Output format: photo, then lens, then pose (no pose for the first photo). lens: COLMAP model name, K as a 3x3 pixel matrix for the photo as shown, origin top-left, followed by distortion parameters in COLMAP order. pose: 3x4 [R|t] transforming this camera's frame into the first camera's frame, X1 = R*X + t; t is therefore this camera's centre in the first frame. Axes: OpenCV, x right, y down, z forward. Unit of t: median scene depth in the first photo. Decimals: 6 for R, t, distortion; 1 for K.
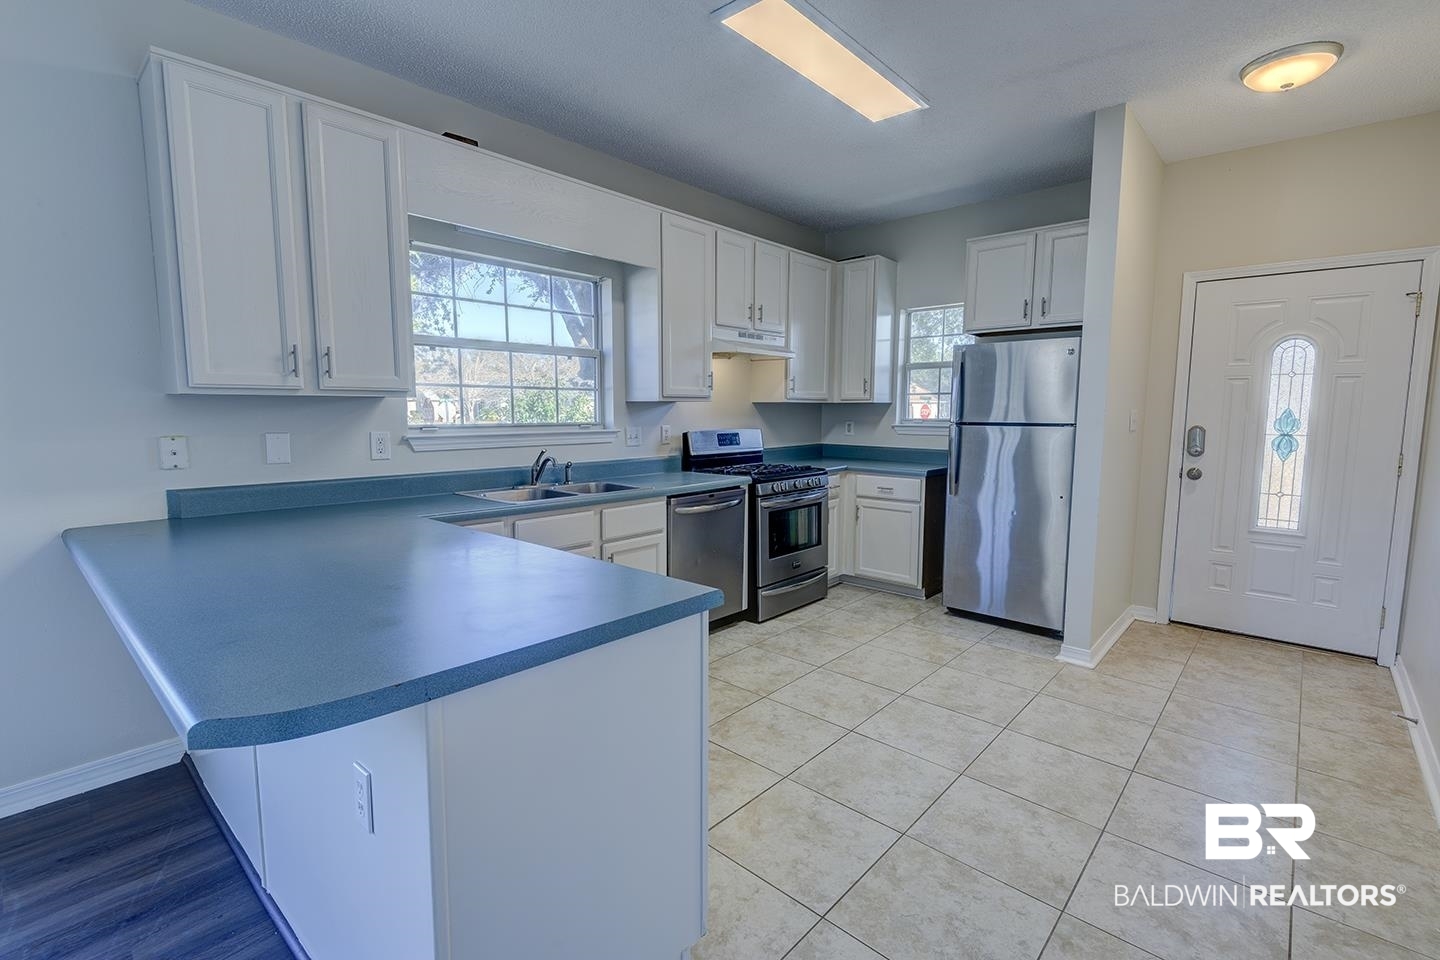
lens RADIAL K [[658.9, 0, 720.4], [0, 658.9, 481.4], [0, 0, 1]] dist [-0.001898, -0.000148]
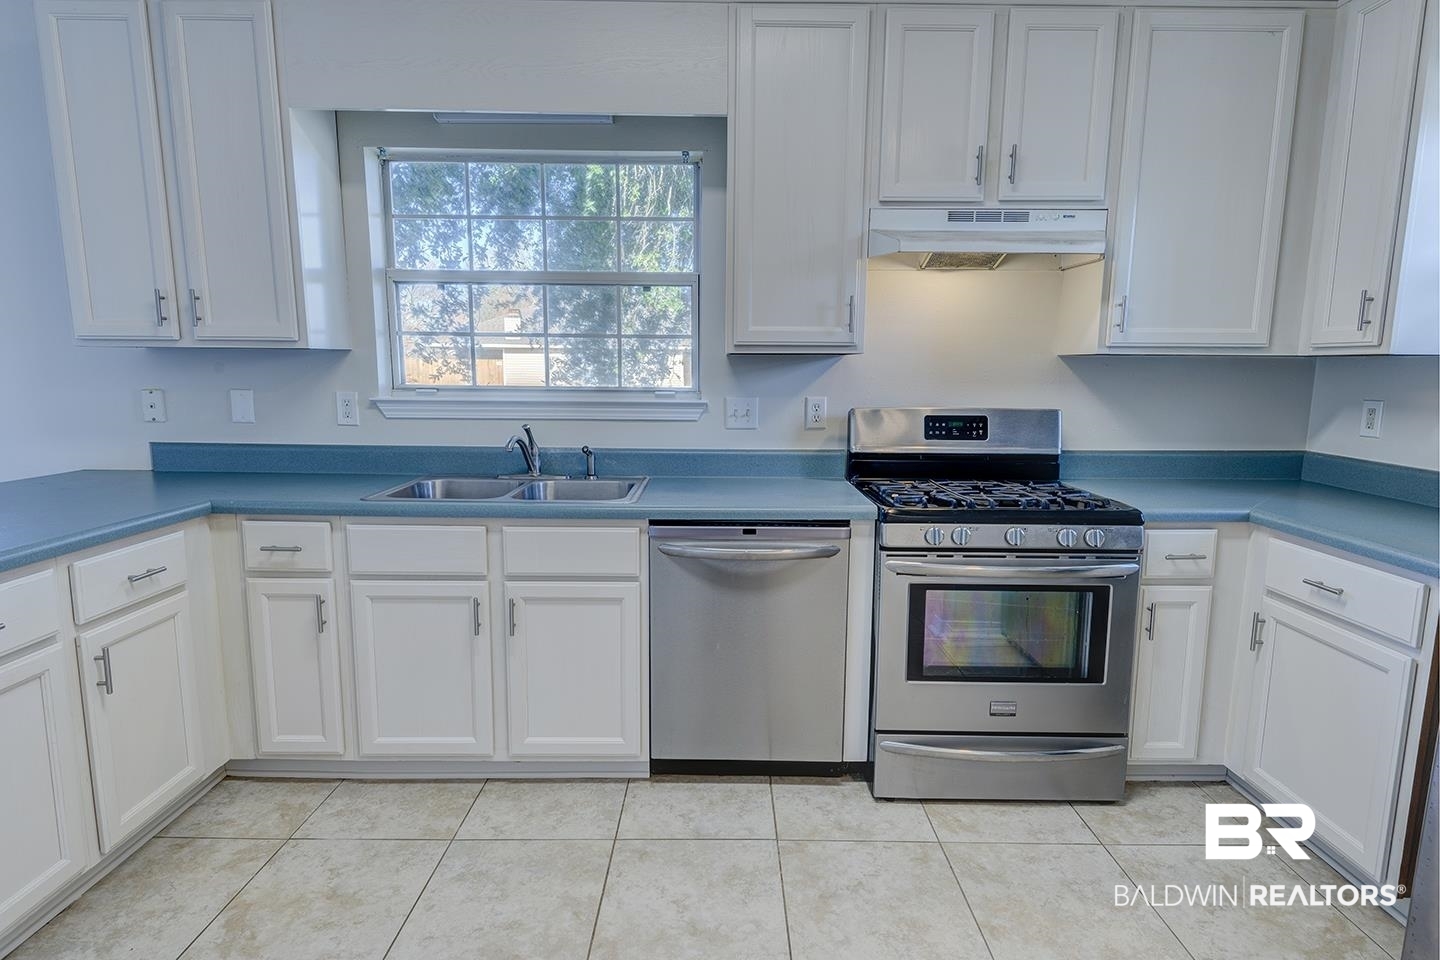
lens RADIAL K [[768.8, 0, 719.1], [0, 768.8, 476.9], [0, 0, 1]] dist [0.010759, -0.000653]
pose [[0.658202, 0.110888, -0.744630, 0.374832], [-0.088926, 0.993620, 0.069362, -0.055321], [0.747571, 0.020562, 0.663864, 0.504573]]
